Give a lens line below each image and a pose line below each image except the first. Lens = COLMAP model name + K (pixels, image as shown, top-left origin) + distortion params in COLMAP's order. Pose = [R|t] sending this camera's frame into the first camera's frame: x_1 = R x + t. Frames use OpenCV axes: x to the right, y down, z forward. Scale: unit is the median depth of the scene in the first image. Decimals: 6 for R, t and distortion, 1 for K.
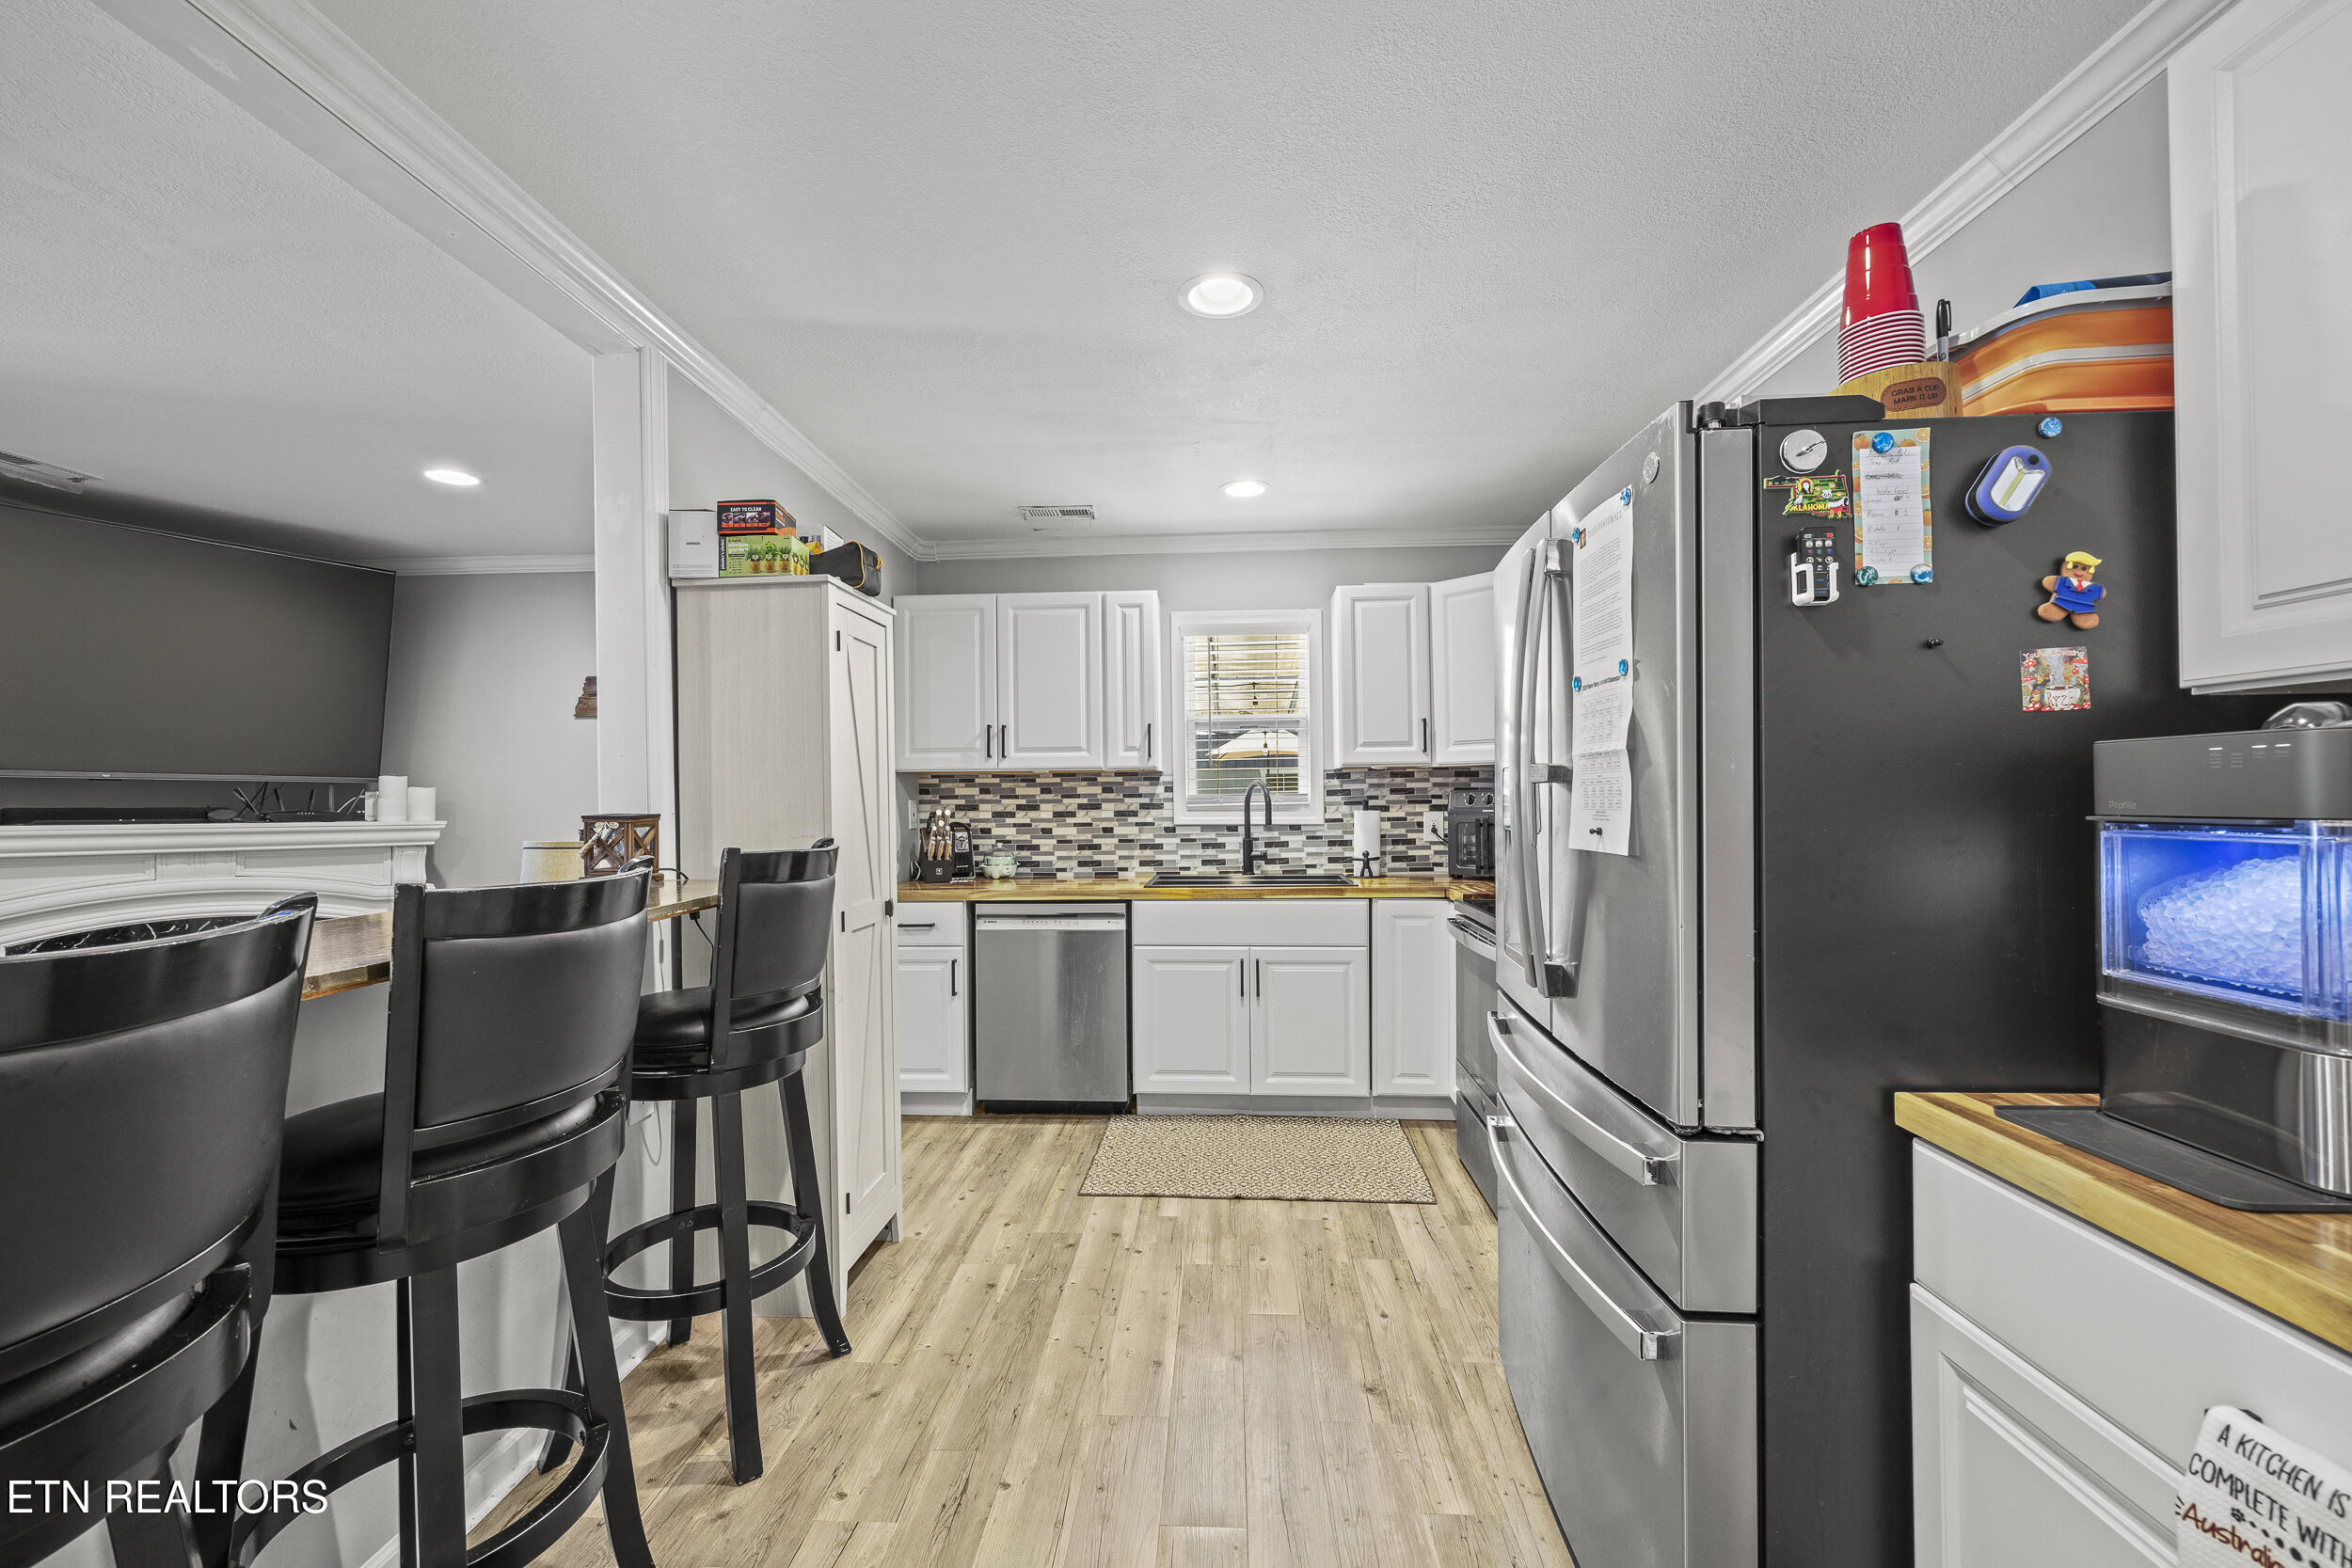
lens RADIAL K [[945.7, 0, 1173.7], [0, 945.7, 796.7], [0, 0, 1]] dist [-0.004780, 0.000444]
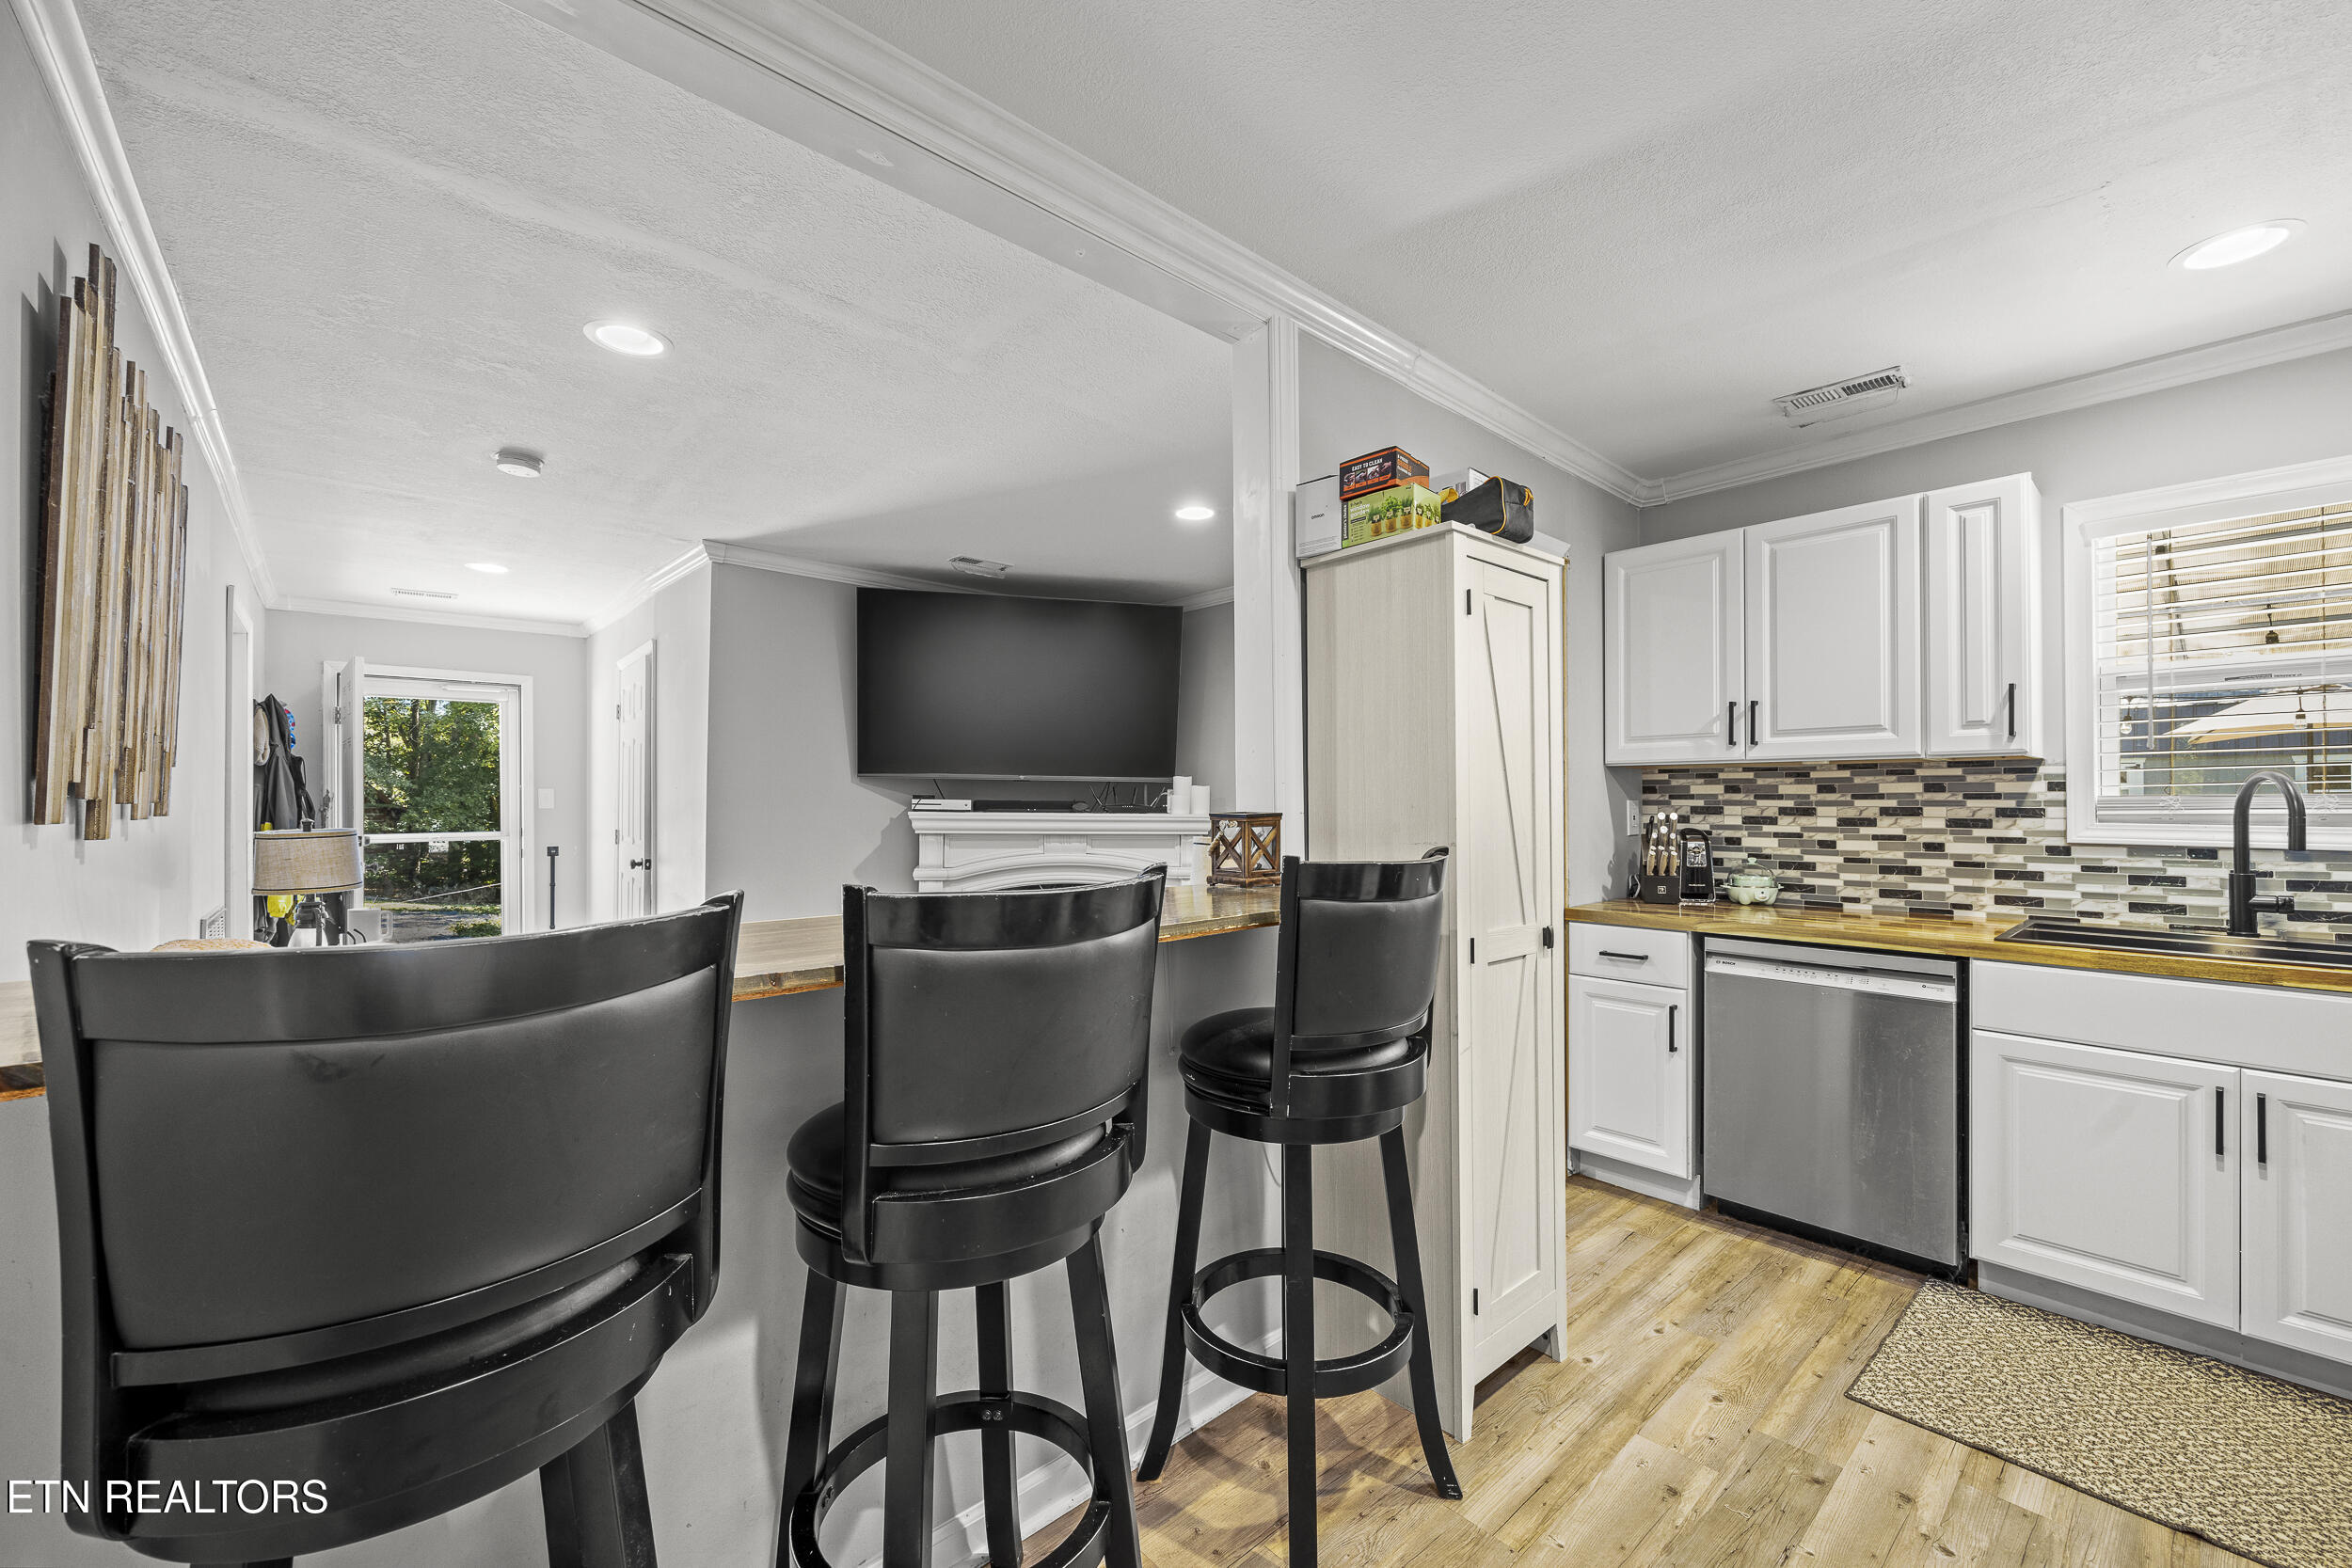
lens RADIAL K [[945.7, 0, 1173.7], [0, 945.7, 796.7], [0, 0, 1]] dist [-0.004780, 0.000444]
pose [[0.709642, 0.006407, -0.704533, 0.022867], [-0.005397, 0.999979, 0.003658, -0.000180], [0.704542, 0.001207, 0.709662, 0.159880]]
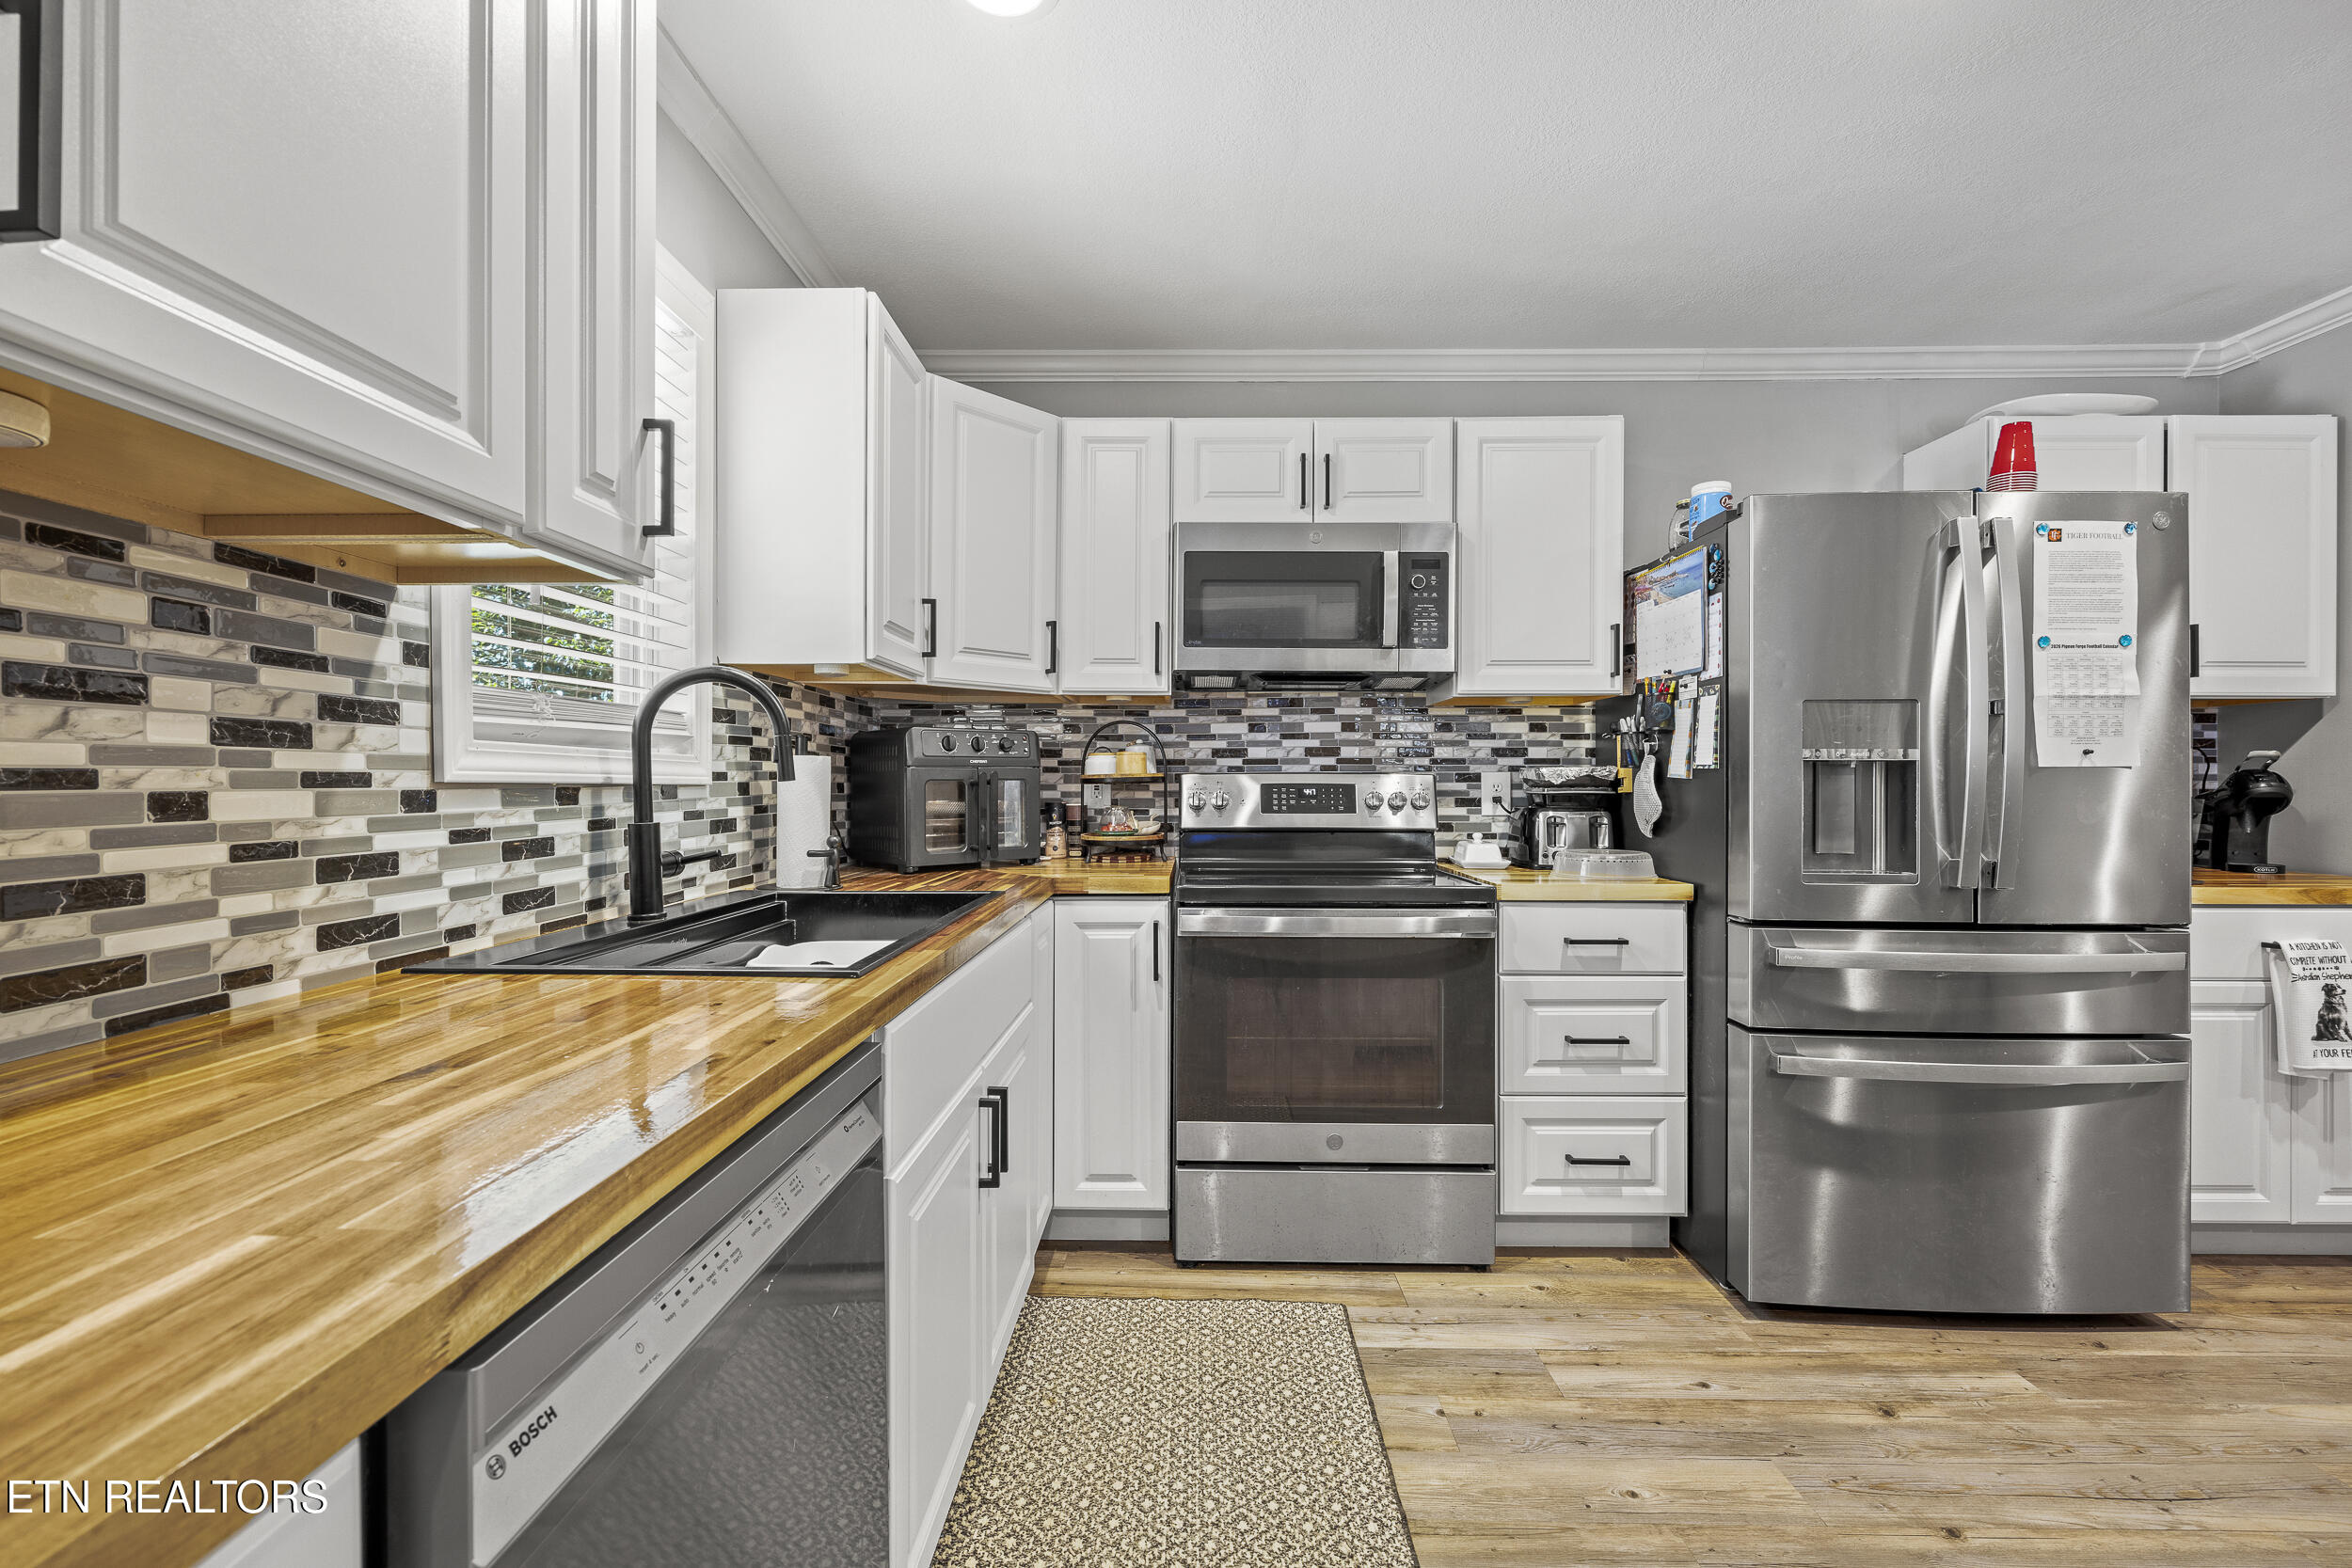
lens RADIAL K [[956.2, 0, 1173.3], [0, 956.2, 791.2], [0, 0, 1]] dist [-0.002193, -0.000156]
pose [[-0.040719, 0.003218, 0.999165, -0.342939], [0.002429, 0.999992, -0.003122, 0.039104], [-0.999168, 0.002300, -0.040727, 0.920810]]
